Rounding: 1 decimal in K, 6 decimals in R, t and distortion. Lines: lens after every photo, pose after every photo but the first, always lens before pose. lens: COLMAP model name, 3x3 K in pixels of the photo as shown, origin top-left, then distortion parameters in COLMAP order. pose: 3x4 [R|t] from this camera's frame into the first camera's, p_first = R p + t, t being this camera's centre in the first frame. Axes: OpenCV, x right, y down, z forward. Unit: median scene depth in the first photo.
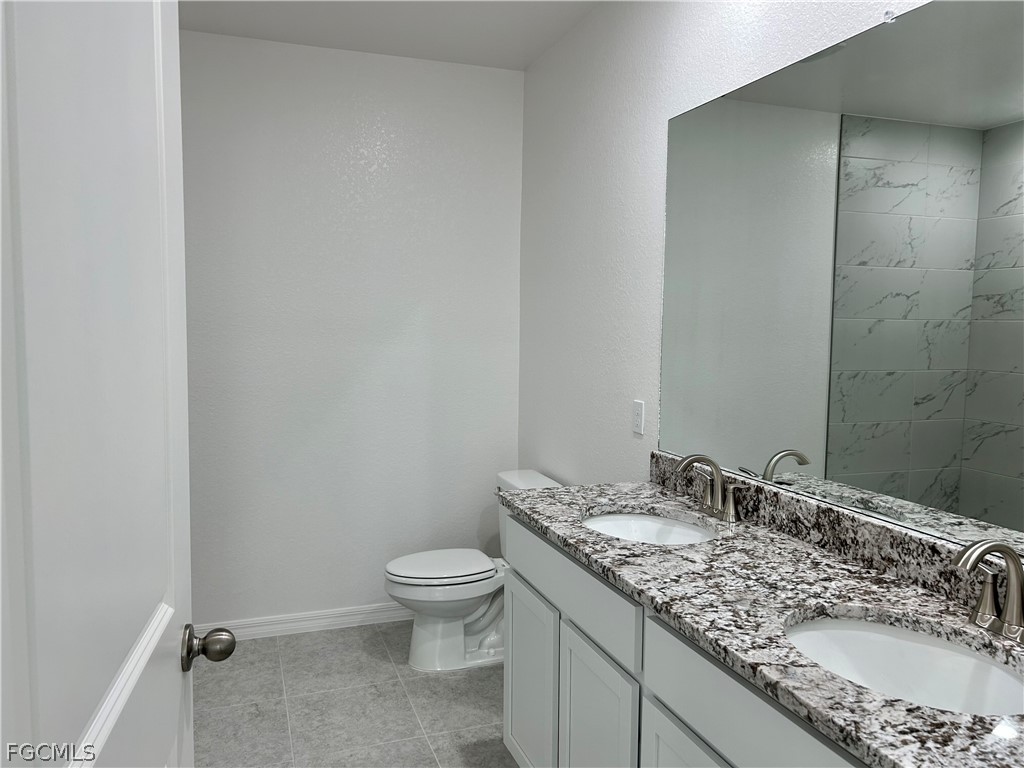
lens RADIAL K [[772.4, 0, 513.2], [0, 772.4, 386.0], [0, 0, 1]] dist [0.059159, -0.062212]
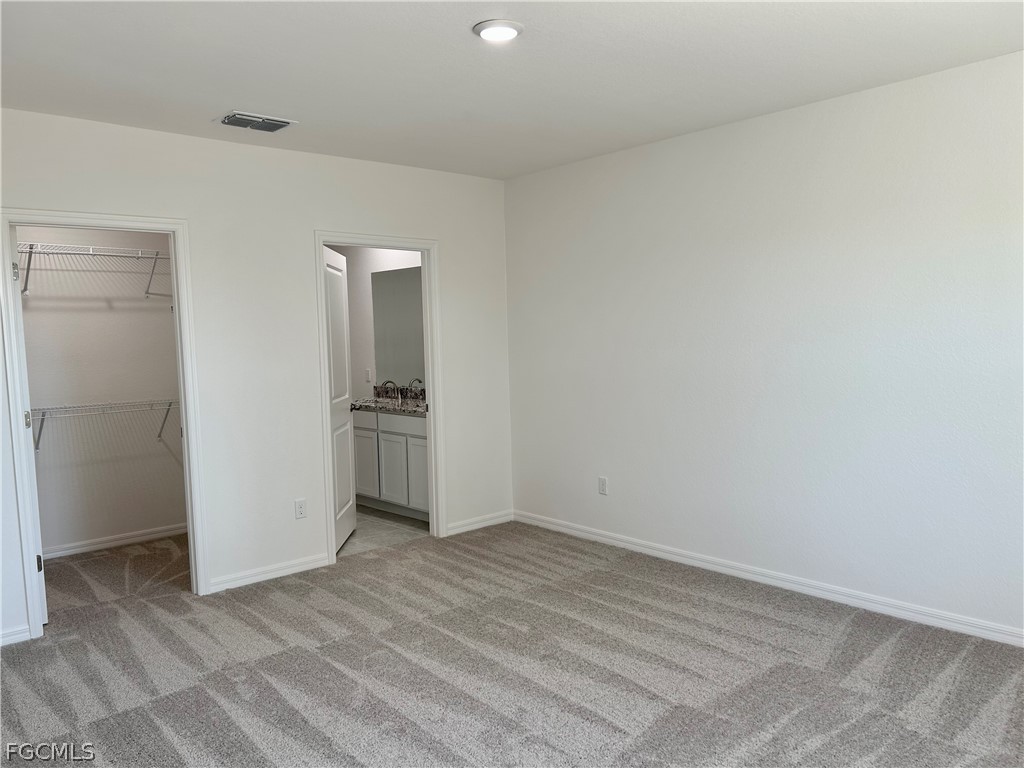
lens RADIAL K [[772.4, 0, 512.2], [0, 772.4, 384.8], [0, 0, 1]] dist [0.059159, -0.062212]
pose [[0.920027, -0.065184, 0.386396, -0.546809], [0.072861, 0.997328, -0.005239, 0.154642], [-0.385022, 0.032973, 0.922318, -2.214275]]
